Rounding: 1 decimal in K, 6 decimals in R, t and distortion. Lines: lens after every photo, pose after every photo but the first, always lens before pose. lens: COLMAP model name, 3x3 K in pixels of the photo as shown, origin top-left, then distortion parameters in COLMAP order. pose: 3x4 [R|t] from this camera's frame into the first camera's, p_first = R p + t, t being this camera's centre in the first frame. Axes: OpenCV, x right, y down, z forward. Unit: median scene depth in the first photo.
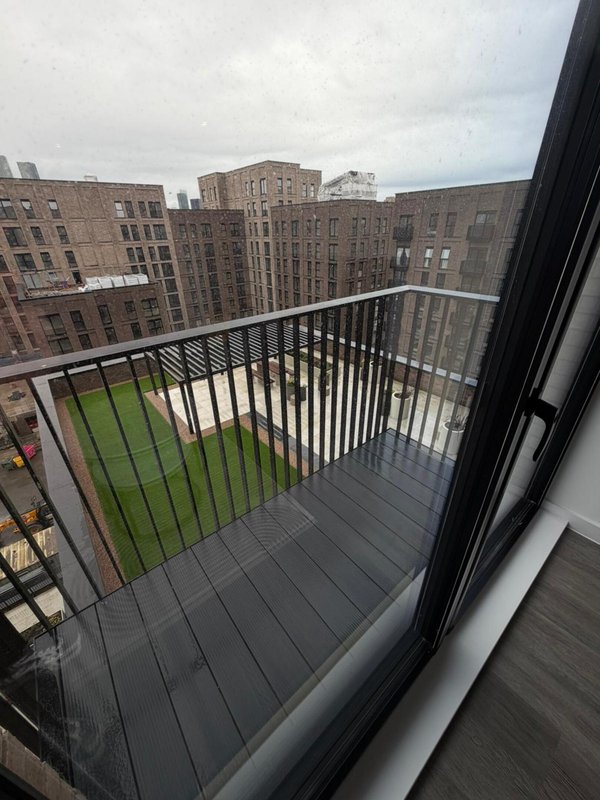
lens RADIAL K [[317.8, 0, 302.8], [0, 317.8, 400.7], [0, 0, 1]] dist [-0.001301, 0.000247]
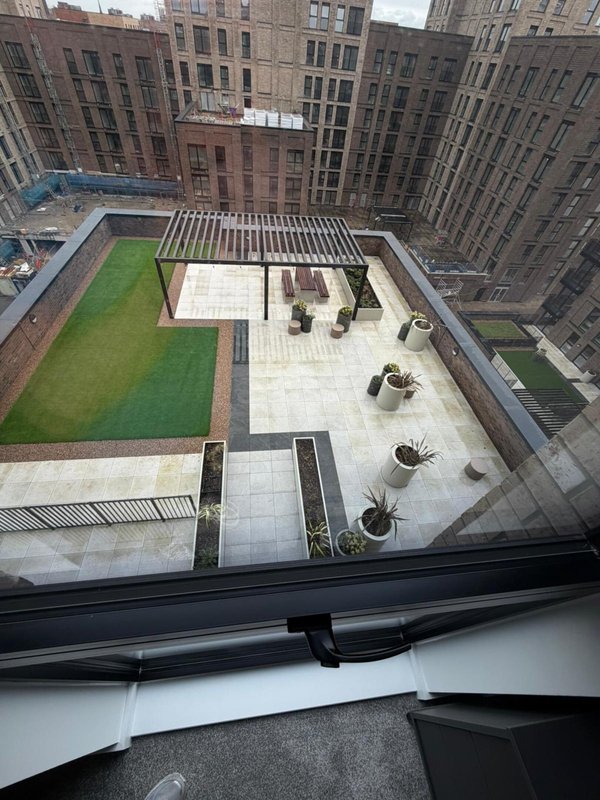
lens RADIAL K [[317.8, 0, 298.6], [0, 317.8, 401.5], [0, 0, 1]] dist [-0.001301, 0.000247]
pose [[0.830919, 0.471746, -0.295007, 0.087067], [-0.354107, 0.857342, 0.373595, -0.041155], [0.429164, -0.205964, 0.879430, 0.060682]]
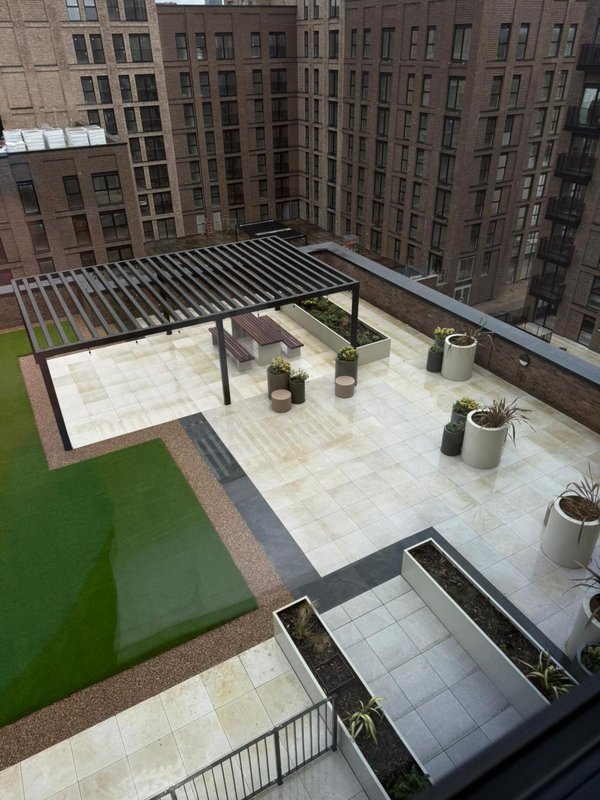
lens RADIAL K [[566.9, 0, 304.0], [0, 566.9, 403.3], [0, 0, 1]] dist [0.027017, -0.025159]
pose [[0.983303, 0.104153, -0.149222, 0.040797], [-0.093739, 0.992751, 0.075217, -0.019564], [0.155974, -0.059973, 0.985939, 0.029519]]
